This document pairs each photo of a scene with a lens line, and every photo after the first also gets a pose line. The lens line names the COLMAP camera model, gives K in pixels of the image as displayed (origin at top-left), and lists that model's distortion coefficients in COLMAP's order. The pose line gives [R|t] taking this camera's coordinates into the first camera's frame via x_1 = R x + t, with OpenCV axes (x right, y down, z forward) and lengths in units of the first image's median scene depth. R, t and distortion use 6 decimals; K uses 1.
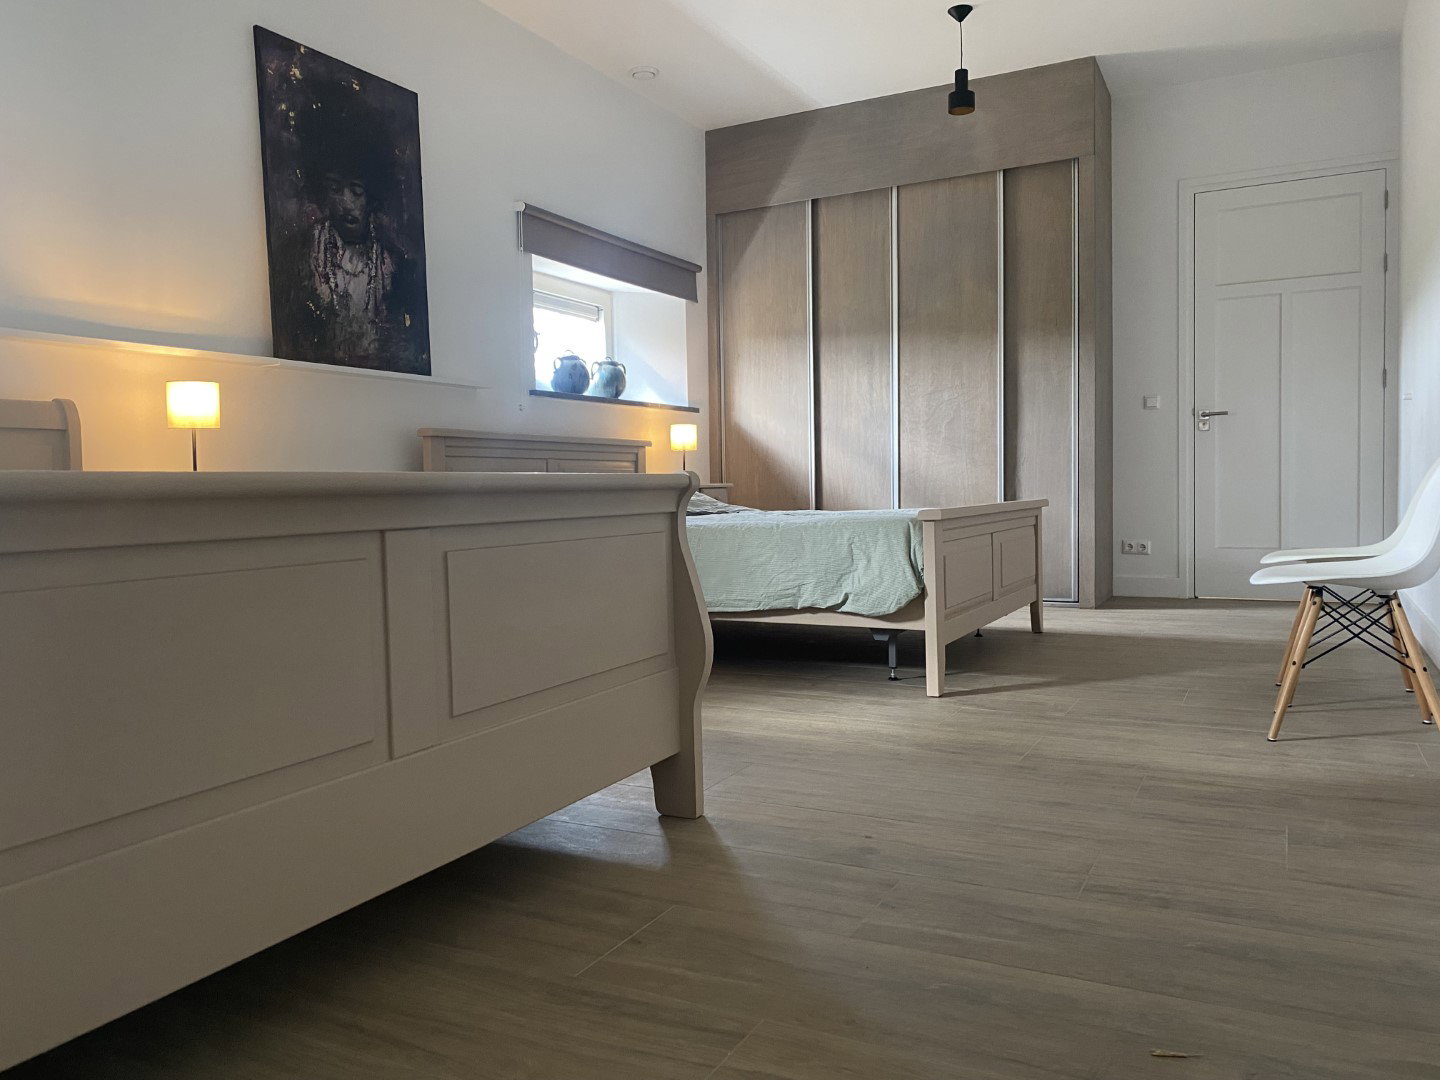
lens RADIAL K [[1102.3, 0, 712.3], [0, 1102.3, 543.6], [0, 0, 1]] dist [0.023888, -0.033284]
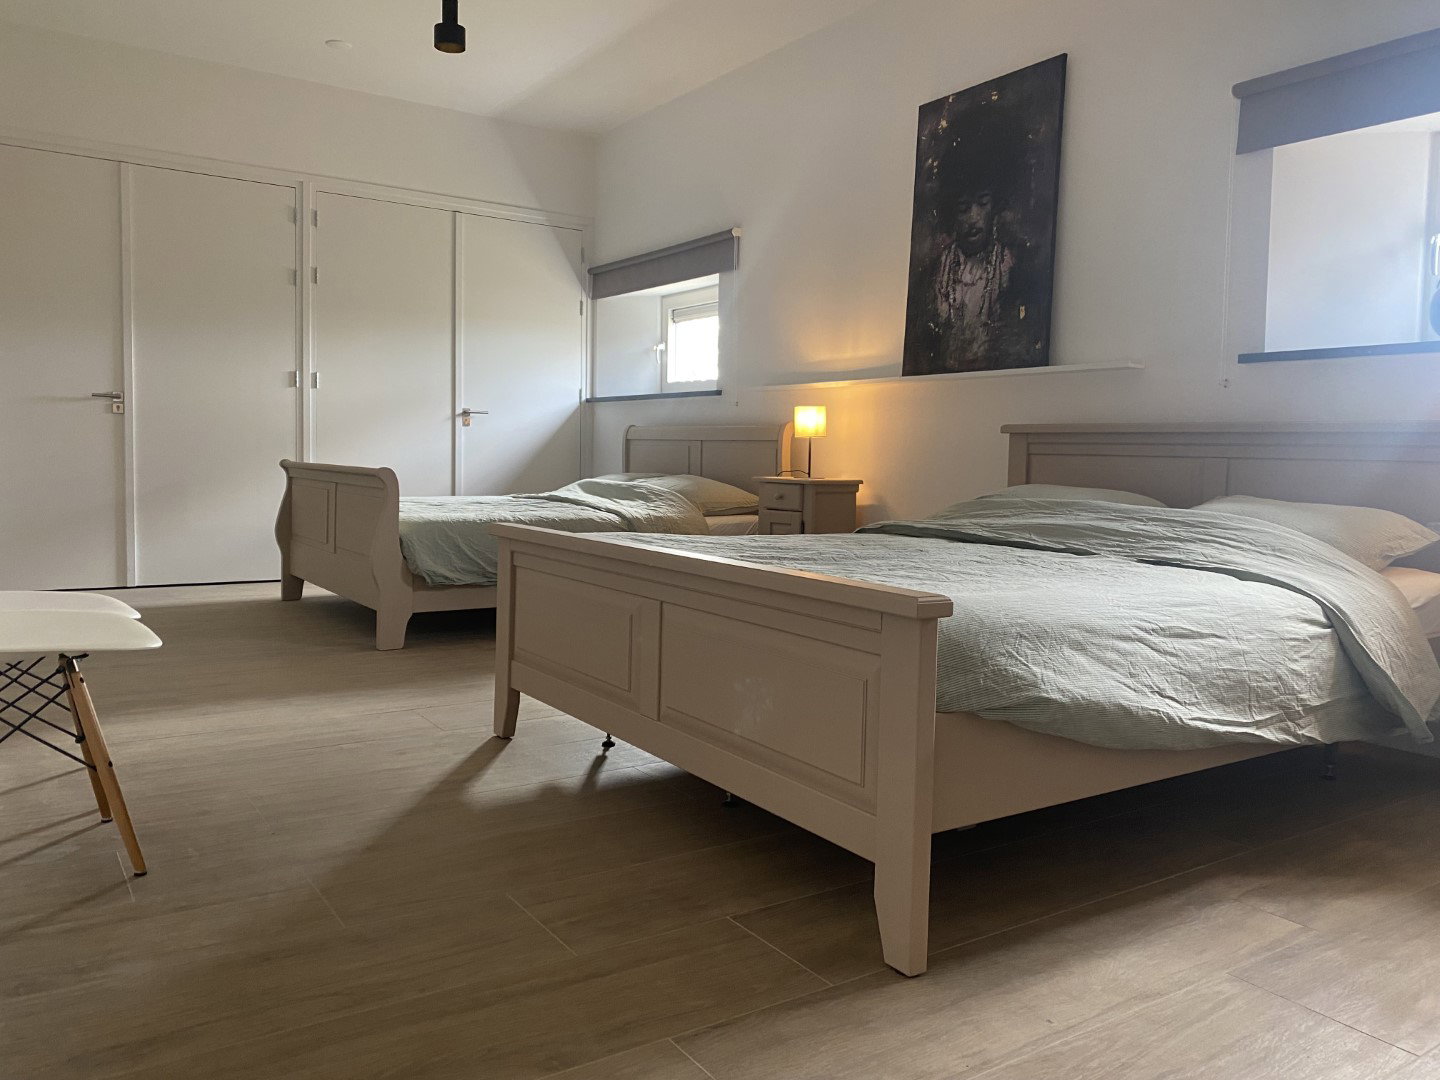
lens RADIAL K [[1102.3, 0, 716.0], [0, 1102.3, 538.5], [0, 0, 1]] dist [0.023888, -0.033284]
pose [[-0.477605, 0.077444, -0.875154, 0.721827], [-0.058028, 0.991152, 0.119377, -0.109409], [0.876656, 0.107799, -0.468886, 1.268979]]
